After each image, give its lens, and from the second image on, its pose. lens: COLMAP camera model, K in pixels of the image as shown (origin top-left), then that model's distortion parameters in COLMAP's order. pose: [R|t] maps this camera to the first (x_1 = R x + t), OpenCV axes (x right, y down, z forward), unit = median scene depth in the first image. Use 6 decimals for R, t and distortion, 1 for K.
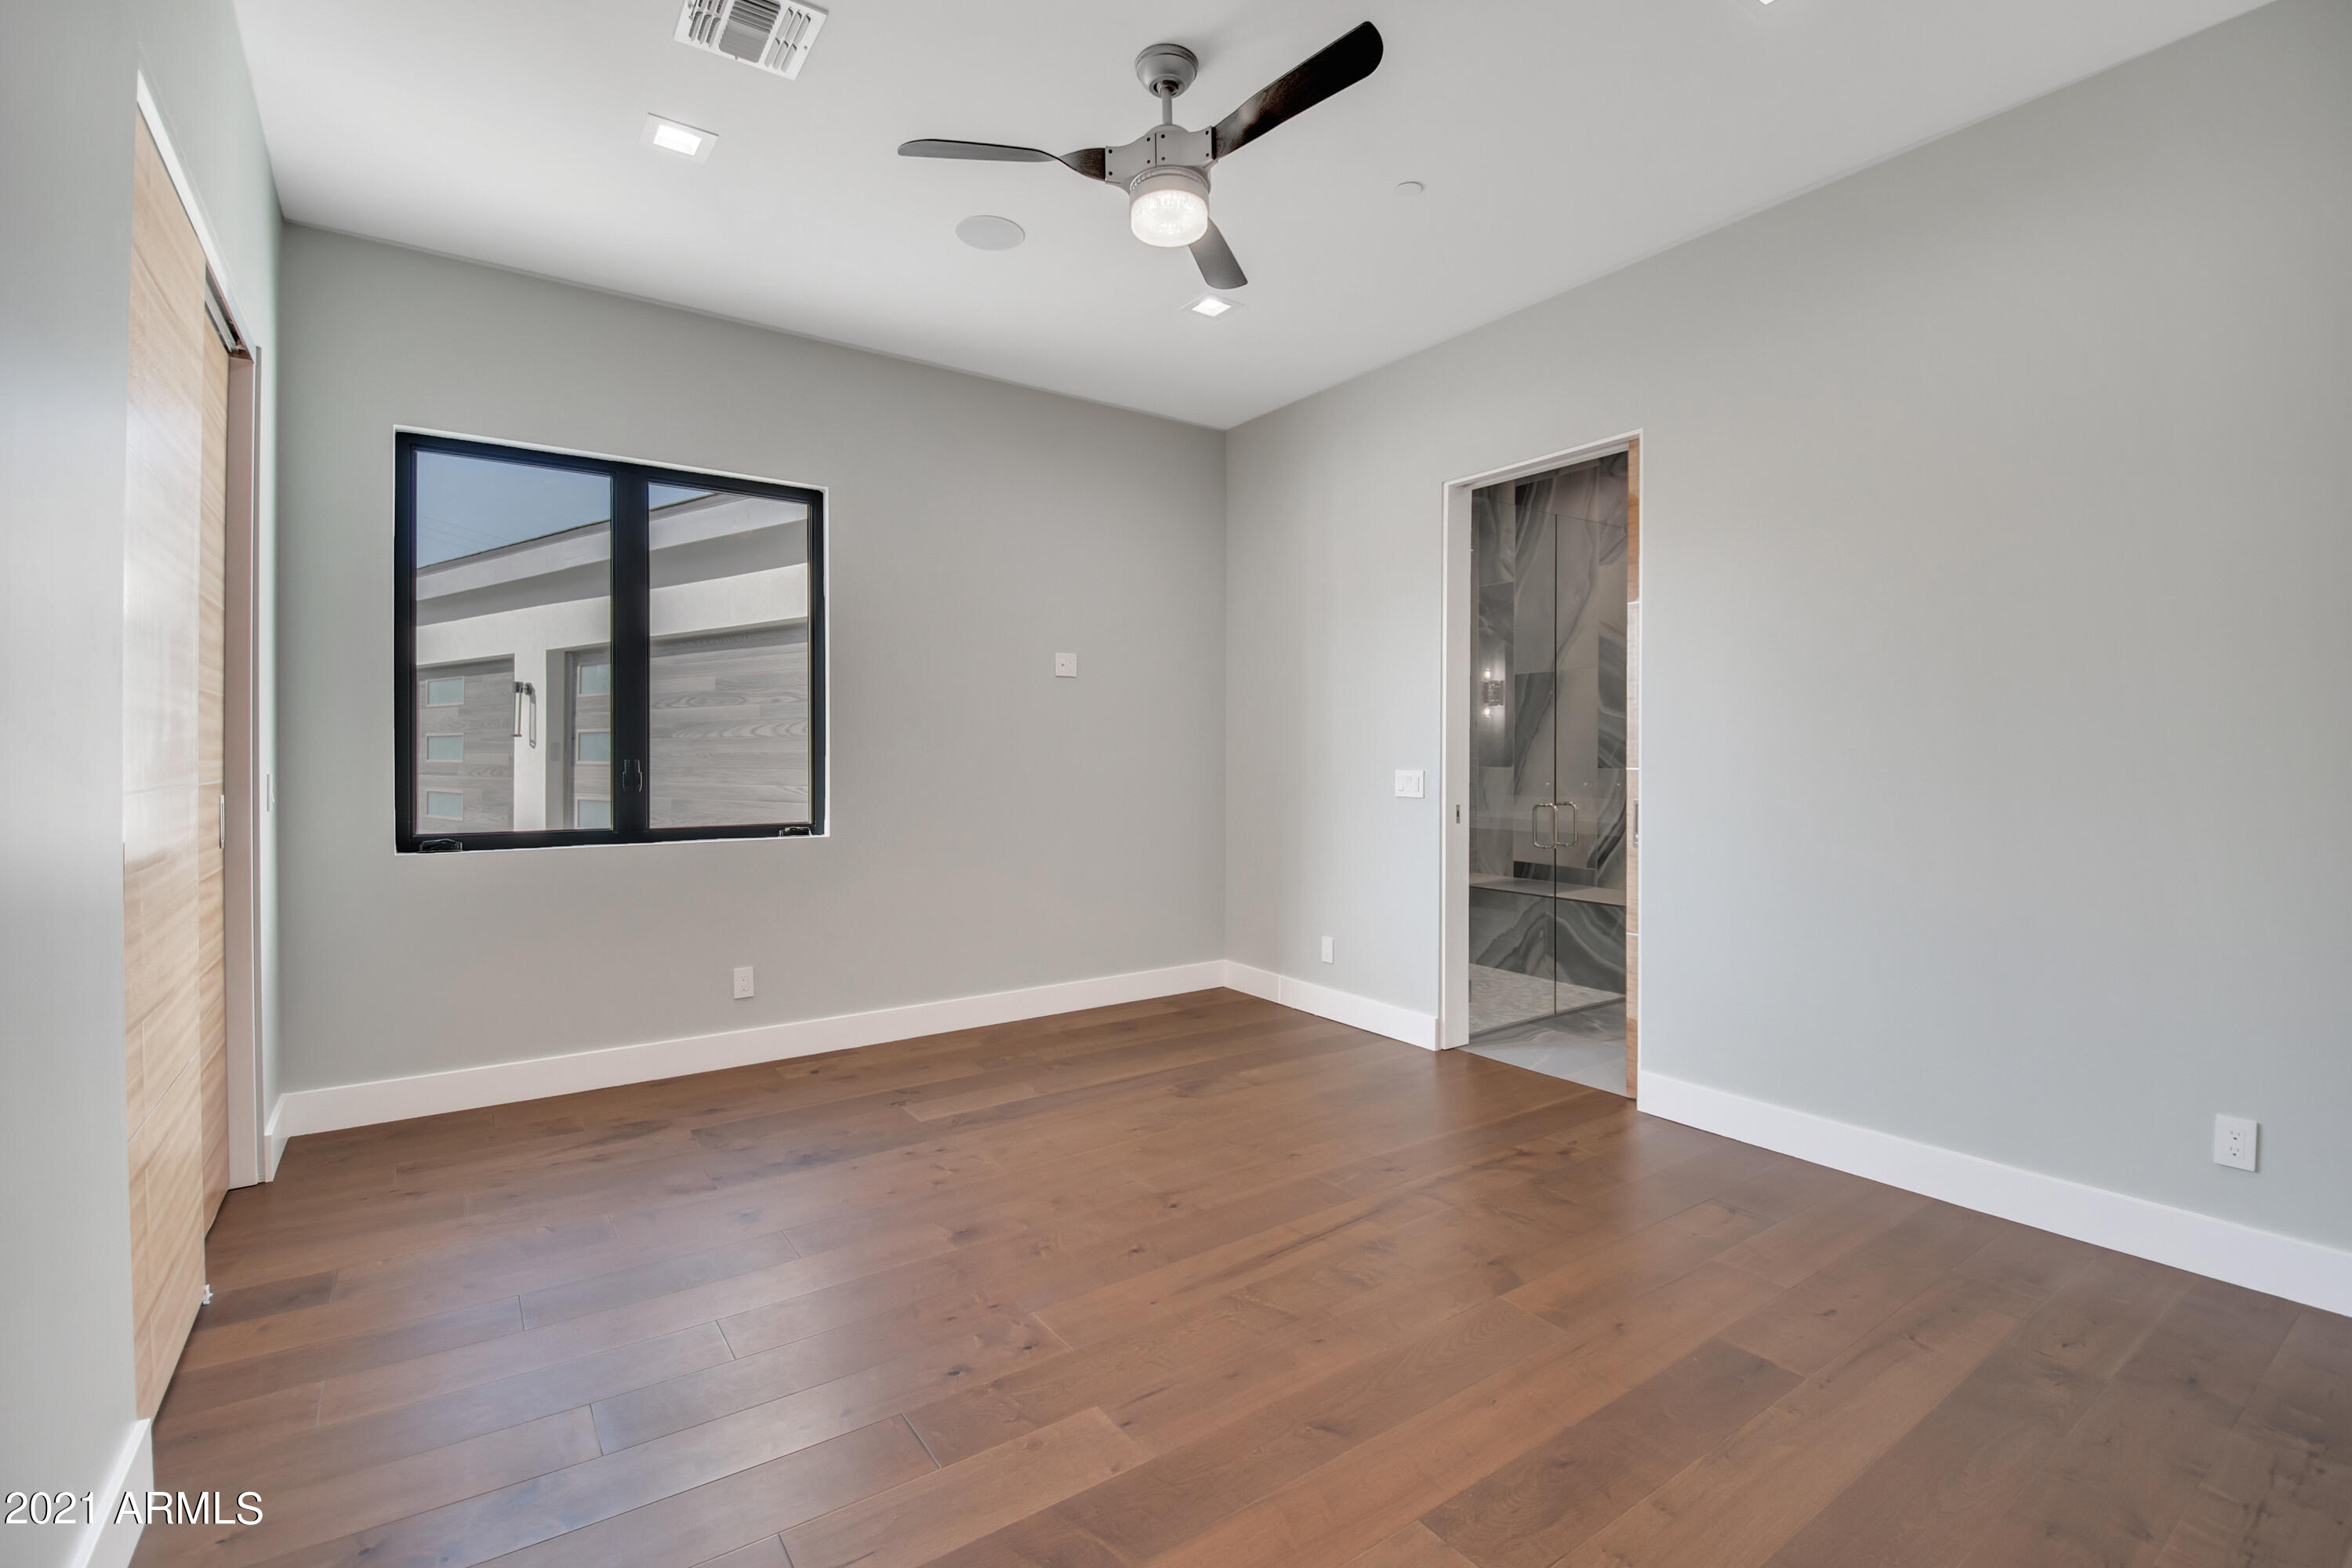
lens RADIAL K [[1047.7, 0, 1184.3], [0, 1047.7, 779.3], [0, 0, 1]] dist [-0.000254, -0.014379]
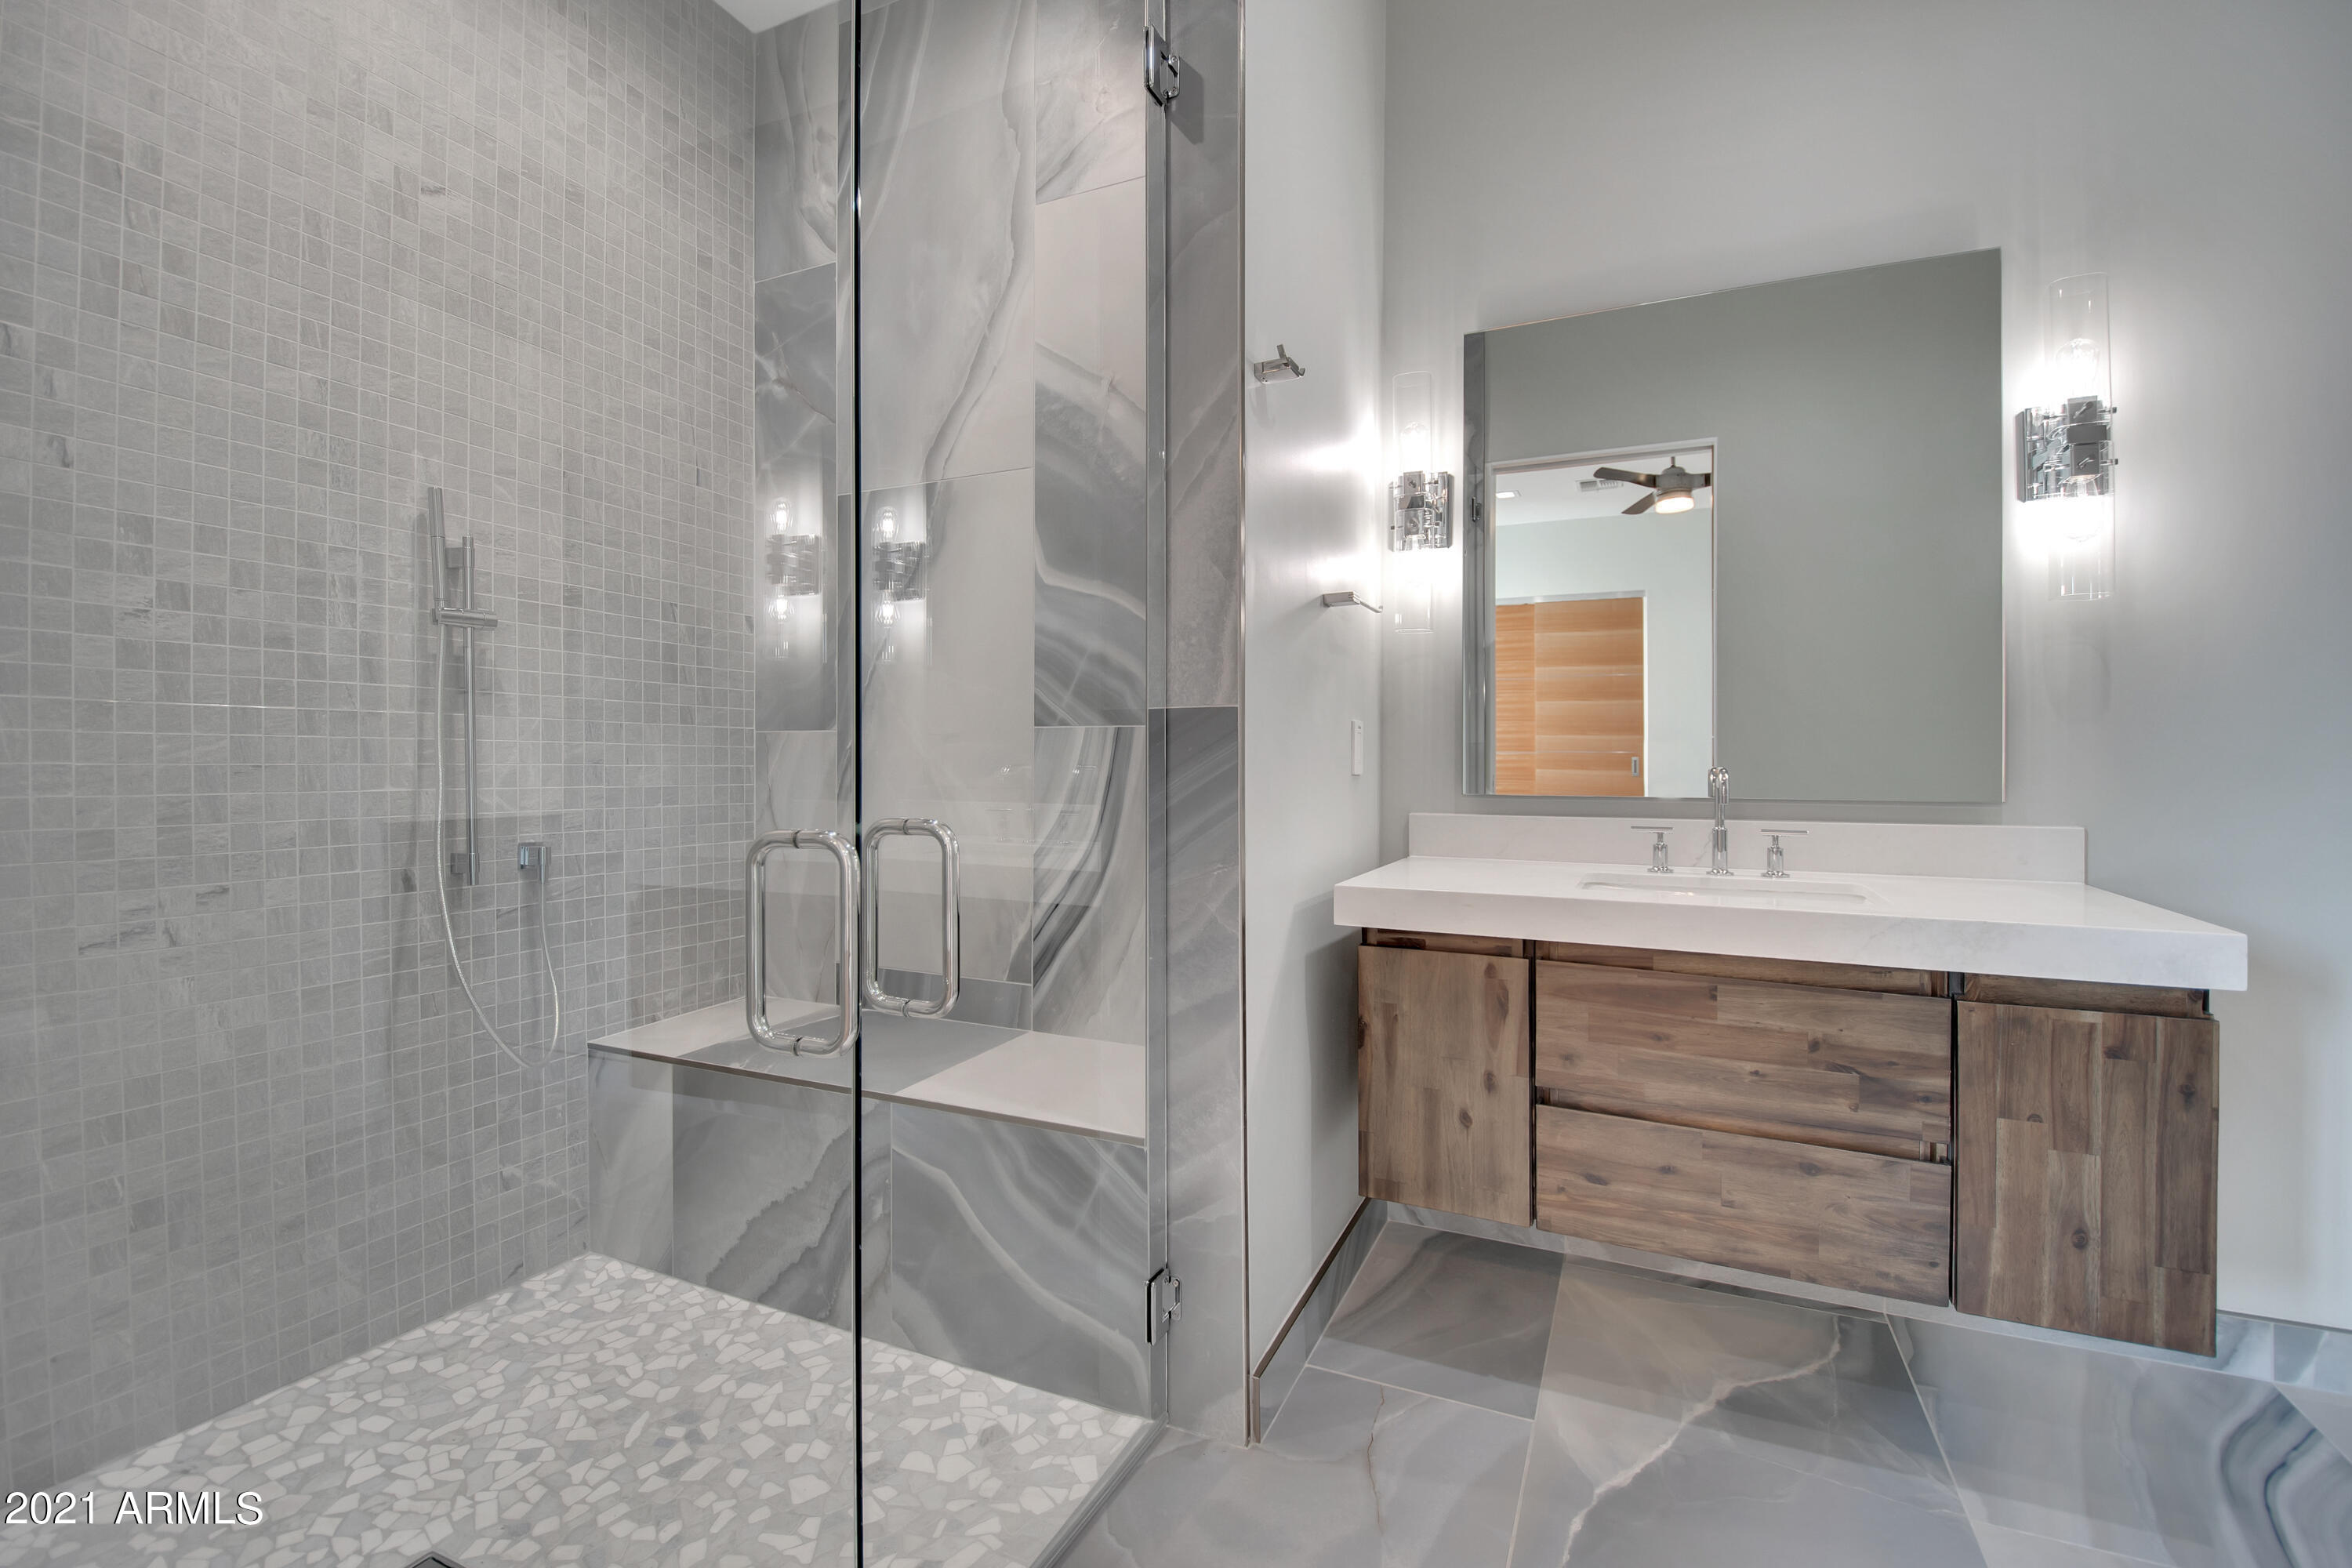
lens RADIAL K [[1047.7, 0, 1175.0], [0, 1047.7, 784.2], [0, 0, 1]] dist [-0.000254, -0.014379]
pose [[0.870591, -0.002874, 0.491999, 0.248245], [0.002470, 0.999996, 0.001471, 0.010438], [-0.492001, -0.000065, 0.870595, 0.633823]]
